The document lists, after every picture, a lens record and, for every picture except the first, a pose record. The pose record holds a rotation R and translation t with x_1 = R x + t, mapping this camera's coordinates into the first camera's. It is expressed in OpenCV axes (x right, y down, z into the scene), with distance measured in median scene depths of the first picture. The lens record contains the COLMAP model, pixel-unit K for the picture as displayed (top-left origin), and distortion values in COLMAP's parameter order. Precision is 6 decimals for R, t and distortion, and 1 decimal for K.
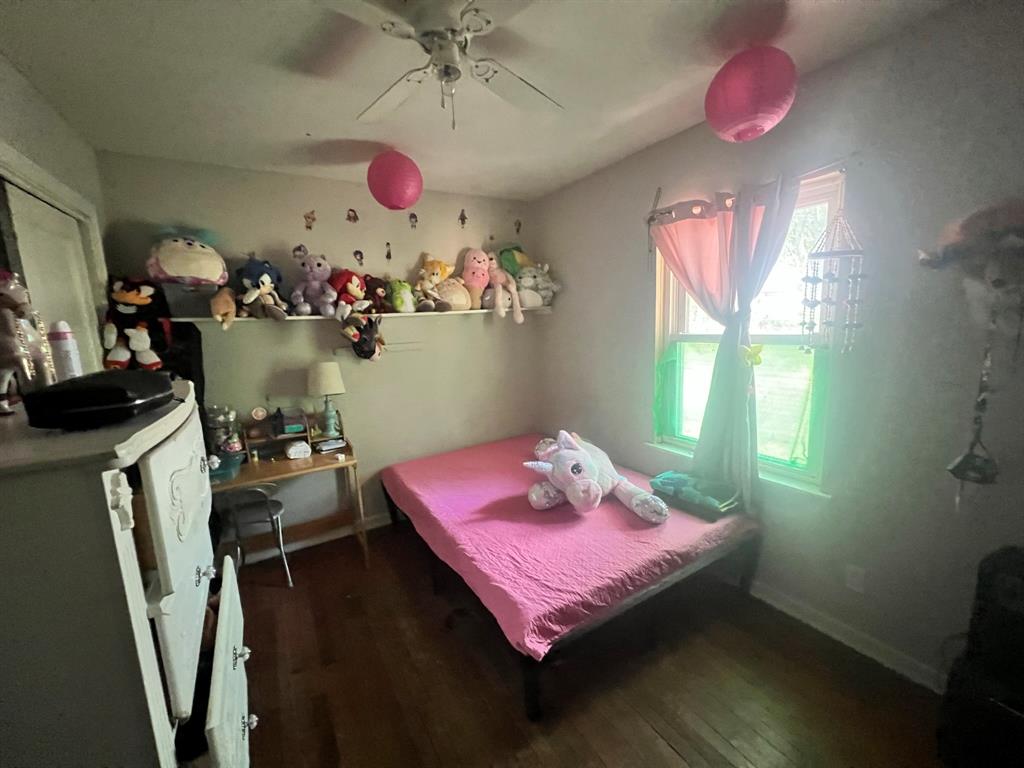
lens RADIAL K [[413.9, 0, 514.9], [0, 413.9, 381.2], [0, 0, 1]] dist [-0.002717, 0.001165]
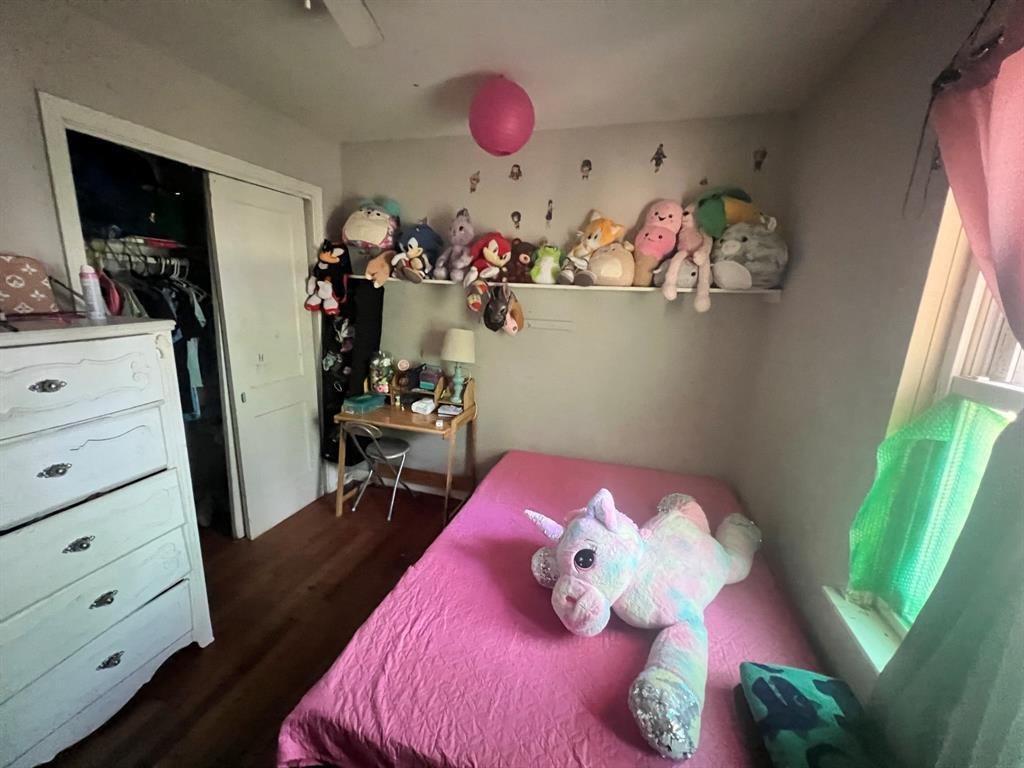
lens RADIAL K [[413.9, 0, 510.7], [0, 413.9, 383.6], [0, 0, 1]] dist [-0.002717, 0.001165]
pose [[0.667407, 0.230847, -0.708009, 0.367703], [-0.184486, 0.972357, 0.143132, -0.083799], [0.721479, 0.035091, 0.691546, 0.410119]]
